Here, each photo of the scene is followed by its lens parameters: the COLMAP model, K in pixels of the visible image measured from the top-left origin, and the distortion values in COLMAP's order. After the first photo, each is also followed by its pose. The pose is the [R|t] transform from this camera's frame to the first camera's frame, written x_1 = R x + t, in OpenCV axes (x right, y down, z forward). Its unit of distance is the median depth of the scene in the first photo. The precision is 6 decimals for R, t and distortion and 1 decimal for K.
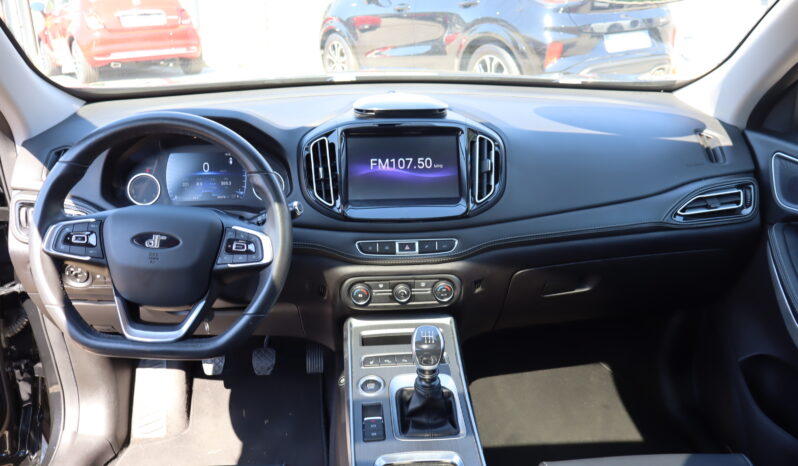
lens RADIAL K [[665.6, 0, 404.7], [0, 665.6, 232.8], [0, 0, 1]] dist [-0.025693, -0.020844]
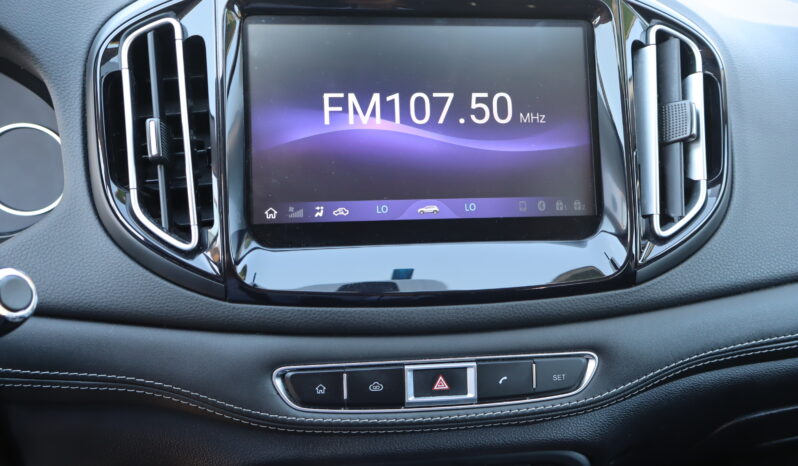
lens RADIAL K [[665.6, 0, 423.8], [0, 665.6, 230.7], [0, 0, 1]] dist [-0.025693, -0.020844]
pose [[0.997751, 0.004372, 0.066884, -0.024684], [-0.010069, 0.996323, 0.085087, -0.073452], [-0.066266, -0.085569, 0.994126, 0.684251]]
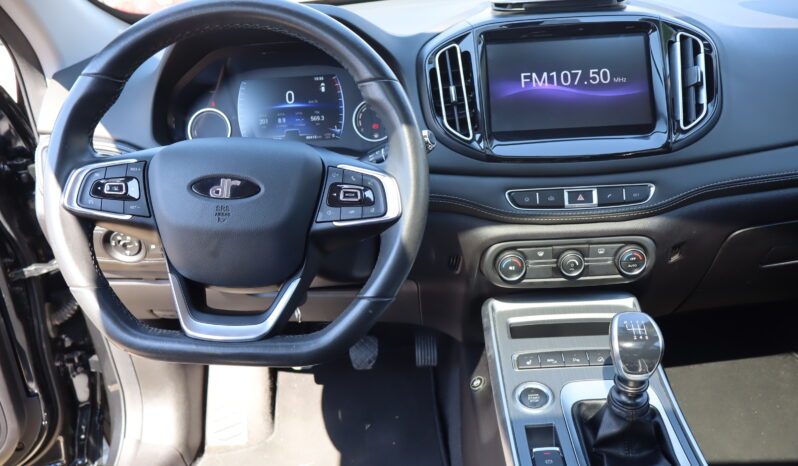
lens RADIAL K [[665.6, 0, 399.2], [0, 665.6, 237.0], [0, 0, 1]] dist [-0.025693, -0.020844]
pose [[0.993577, -0.016301, -0.111978, -0.104194], [0.021172, 0.998874, 0.042447, 0.028898], [0.111160, -0.044545, 0.992804, 0.289346]]
